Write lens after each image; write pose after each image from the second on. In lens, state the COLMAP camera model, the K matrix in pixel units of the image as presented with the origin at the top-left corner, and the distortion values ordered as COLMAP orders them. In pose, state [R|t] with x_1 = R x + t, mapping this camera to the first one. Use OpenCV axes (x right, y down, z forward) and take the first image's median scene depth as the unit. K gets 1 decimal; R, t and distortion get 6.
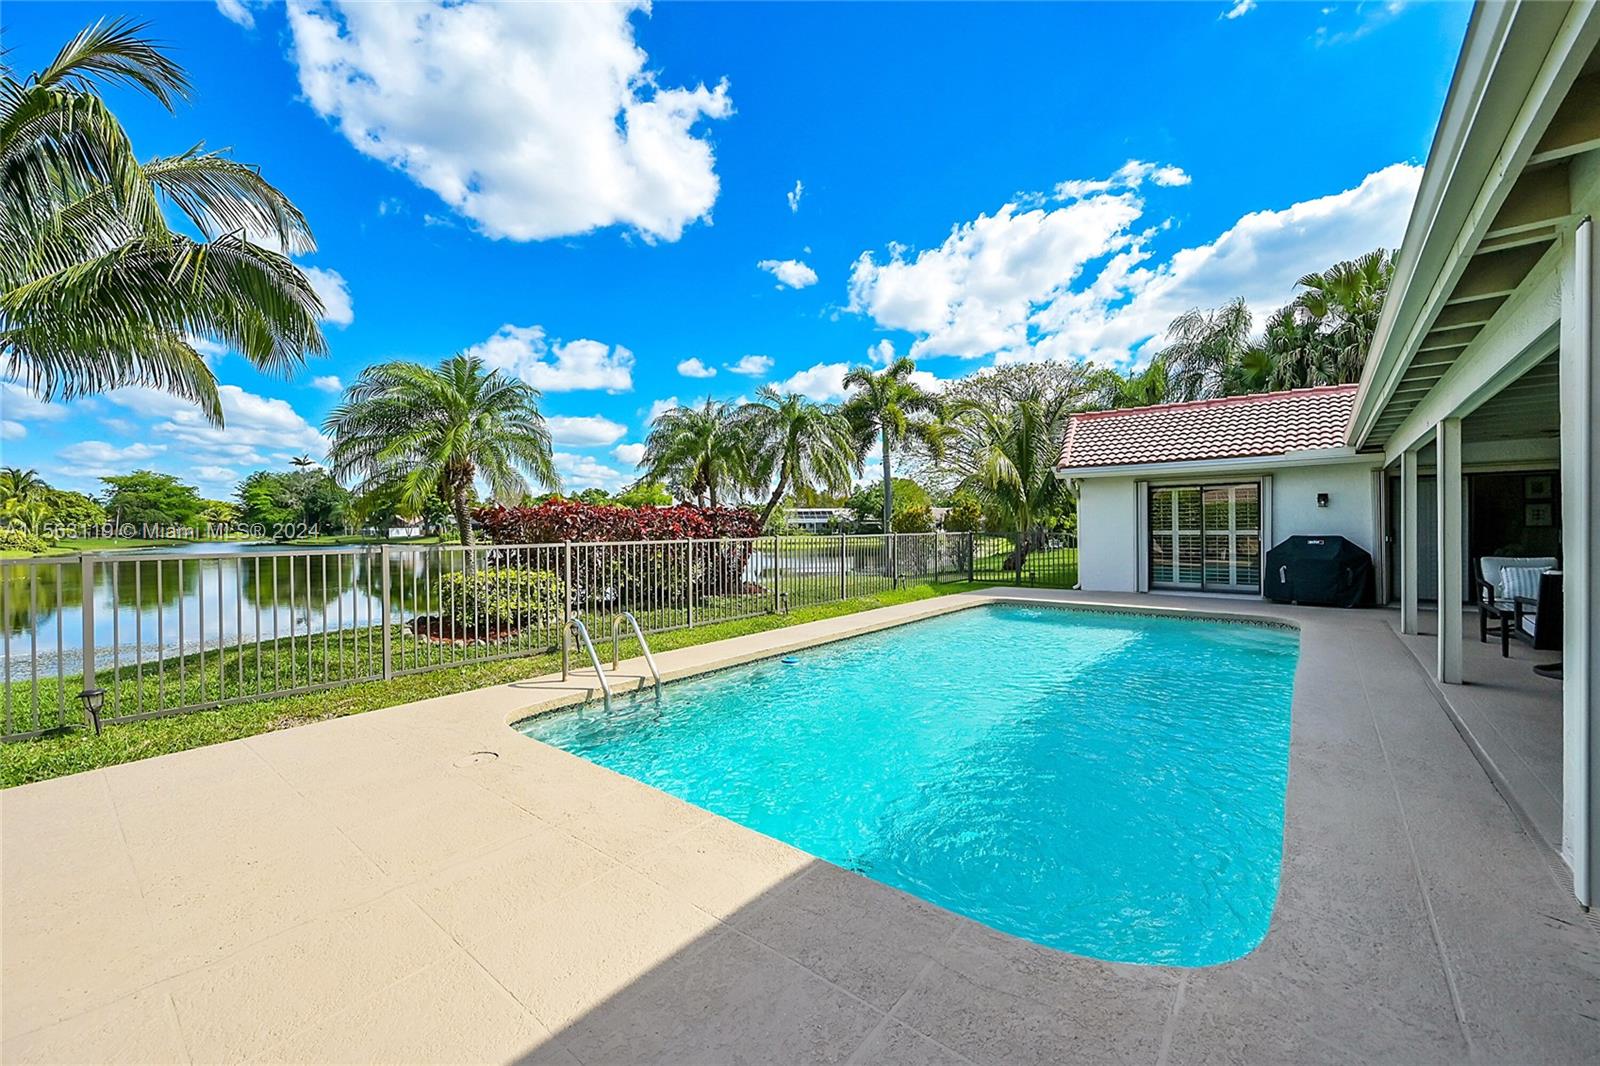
lens RADIAL K [[636.8, 0, 809.3], [0, 636.8, 529.0], [0, 0, 1]] dist [-0.000712, -0.000277]
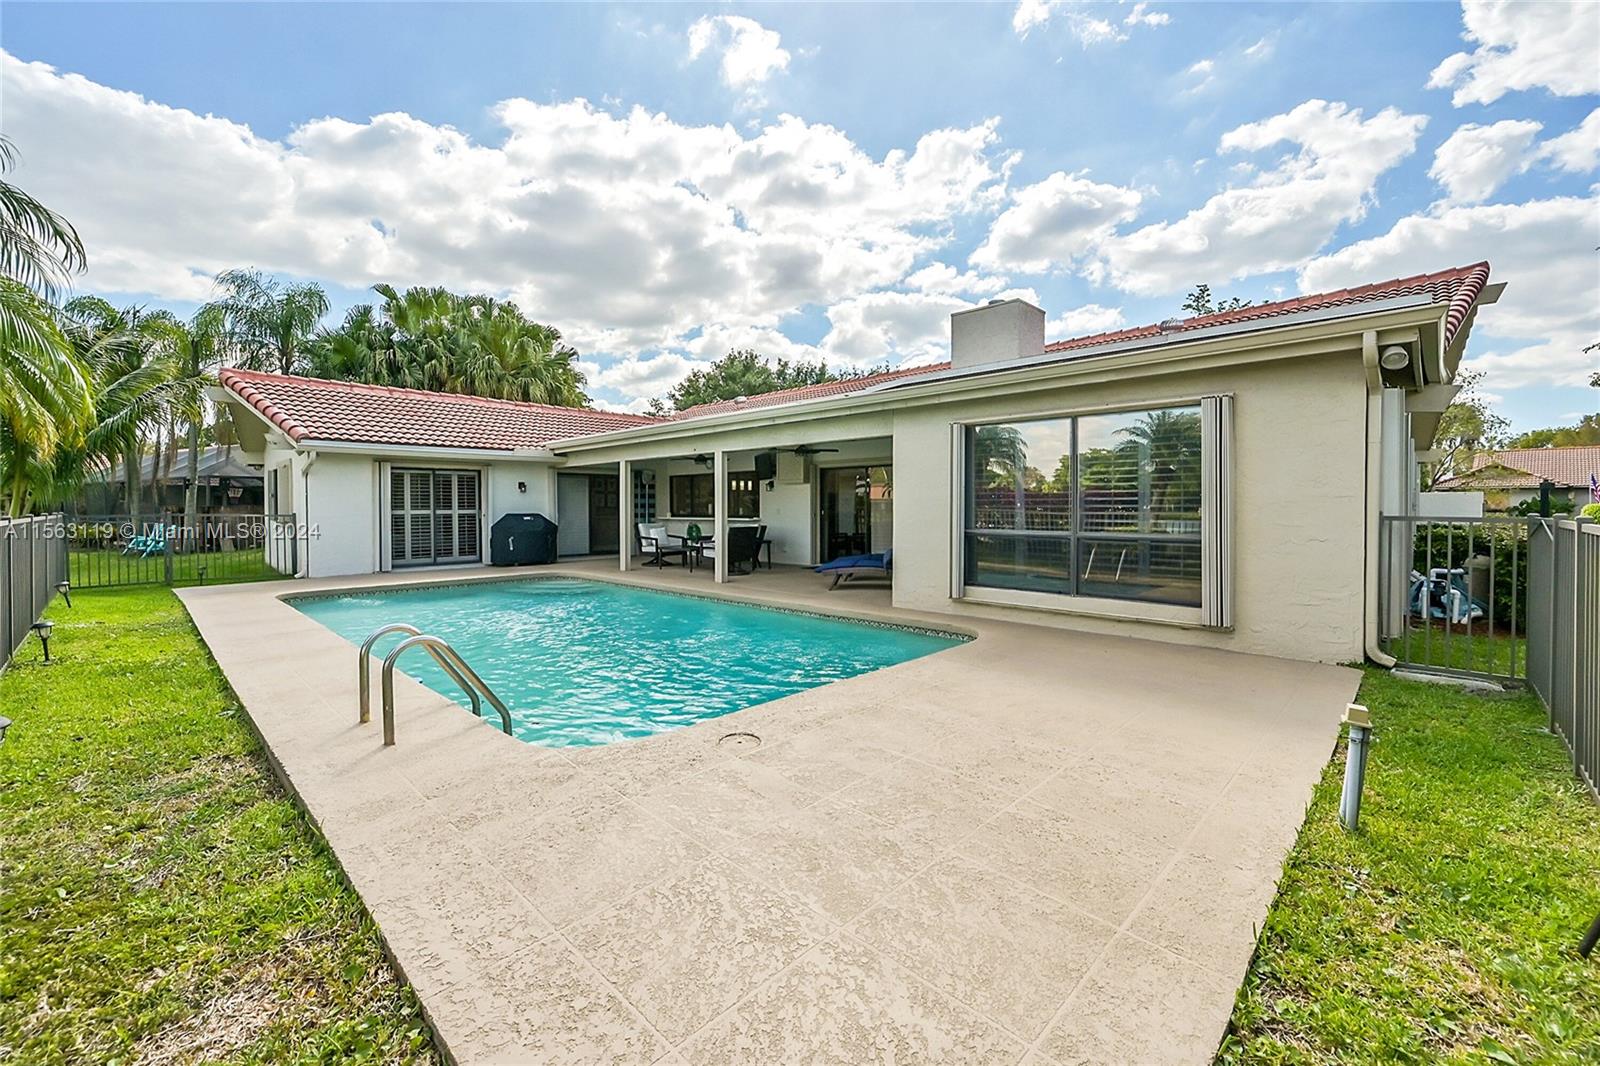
lens RADIAL K [[640.4, 0, 803.2], [0, 640.4, 500.9], [0, 0, 1]] dist [-0.001752, -0.000157]
pose [[0.081487, 0.013861, 0.996578, -0.125903], [0.004808, 0.999886, -0.014300, 0.001524], [-0.996663, 0.005957, 0.081411, 0.076997]]
